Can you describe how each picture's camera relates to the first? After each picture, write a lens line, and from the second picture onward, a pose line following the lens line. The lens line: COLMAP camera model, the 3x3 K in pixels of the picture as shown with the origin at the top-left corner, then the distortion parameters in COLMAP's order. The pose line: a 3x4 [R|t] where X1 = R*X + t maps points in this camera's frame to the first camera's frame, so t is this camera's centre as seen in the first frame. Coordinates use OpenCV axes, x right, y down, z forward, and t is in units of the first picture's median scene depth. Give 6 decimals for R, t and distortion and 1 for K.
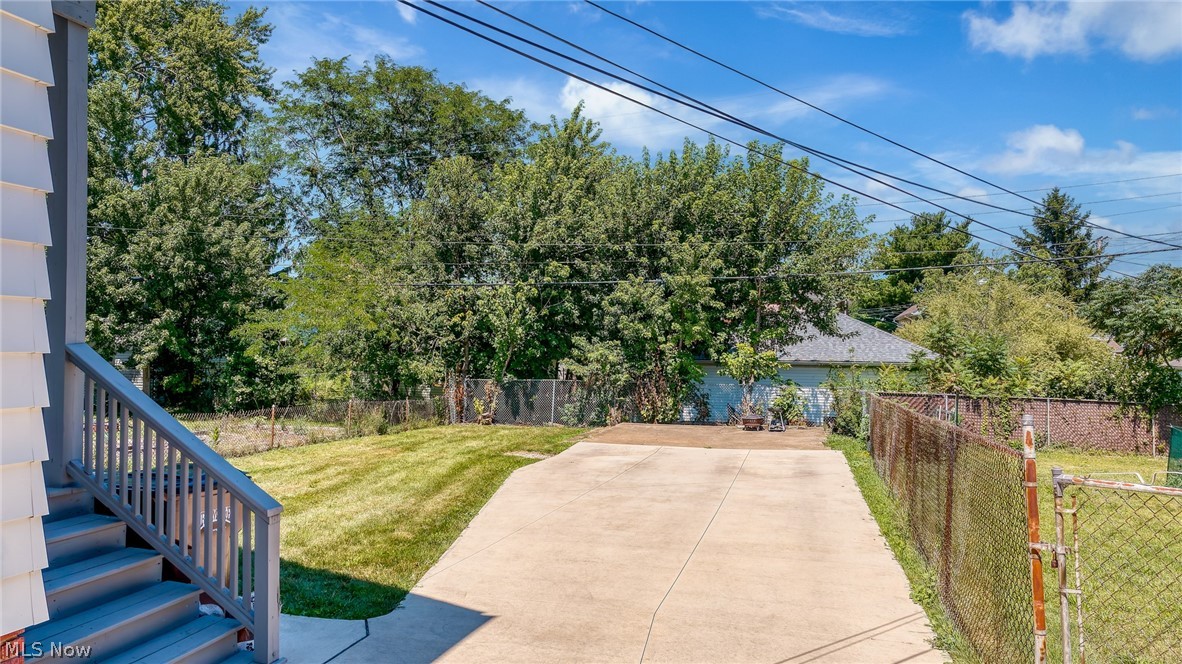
lens RADIAL K [[828.0, 0, 588.9], [0, 828.0, 334.2], [0, 0, 1]] dist [0.003150, -0.014436]
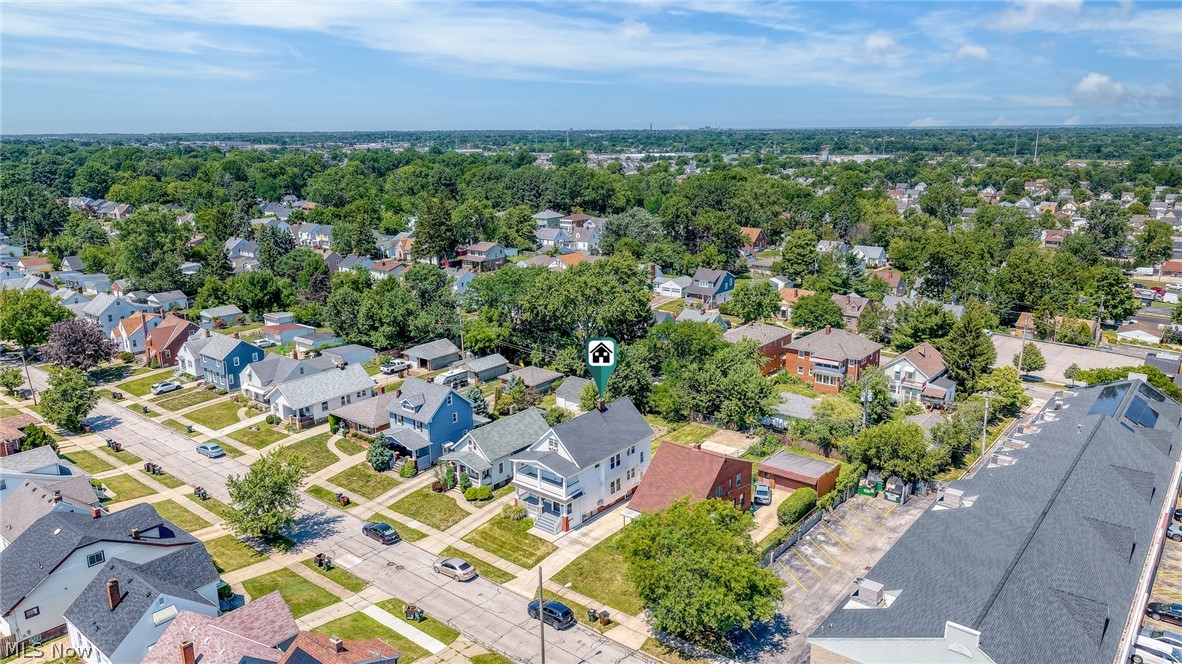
lens RADIAL K [[828.0, 0, 594.1], [0, 828.0, 331.0], [0, 0, 1]] dist [0.003150, -0.014436]
pose [[0.912933, 0.081397, -0.399909, 1.111692], [0.025879, 0.966390, 0.255776, -1.544645], [0.407288, -0.243855, 0.880143, -3.098684]]
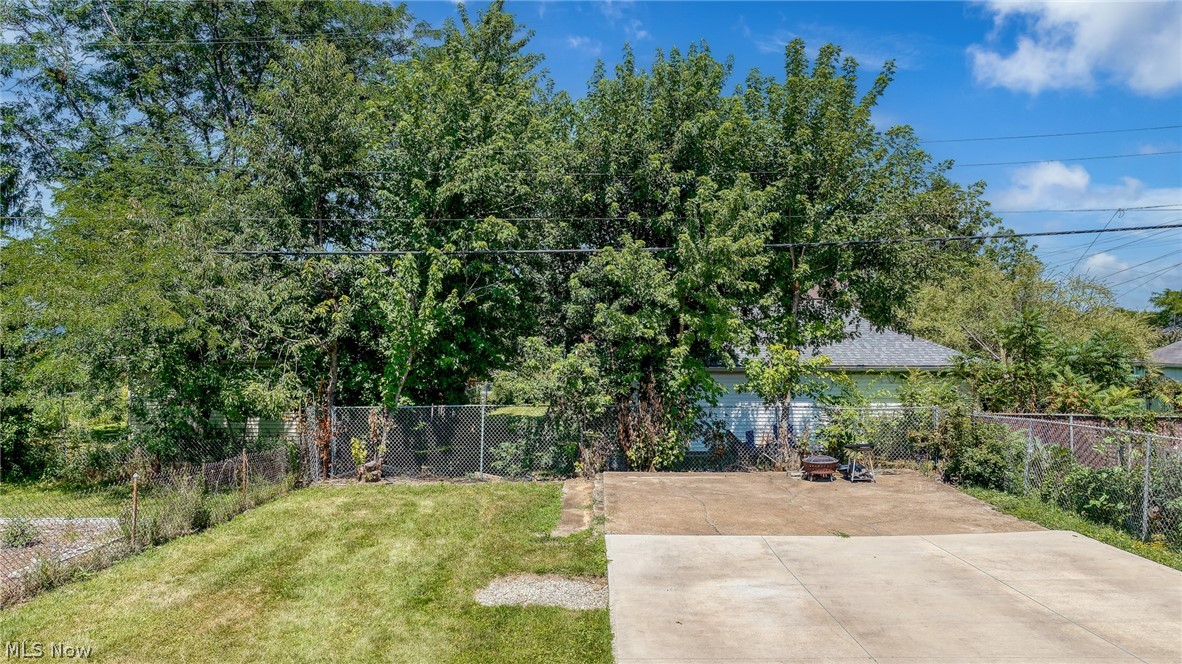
lens RADIAL K [[828.0, 0, 588.0], [0, 828.0, 330.0], [0, 0, 1]] dist [0.003150, -0.014436]
pose [[0.972592, -0.007334, 0.232401, -0.113753], [0.007617, 0.999971, -0.000320, -0.001484], [-0.232392, 0.002081, 0.972620, 0.374306]]
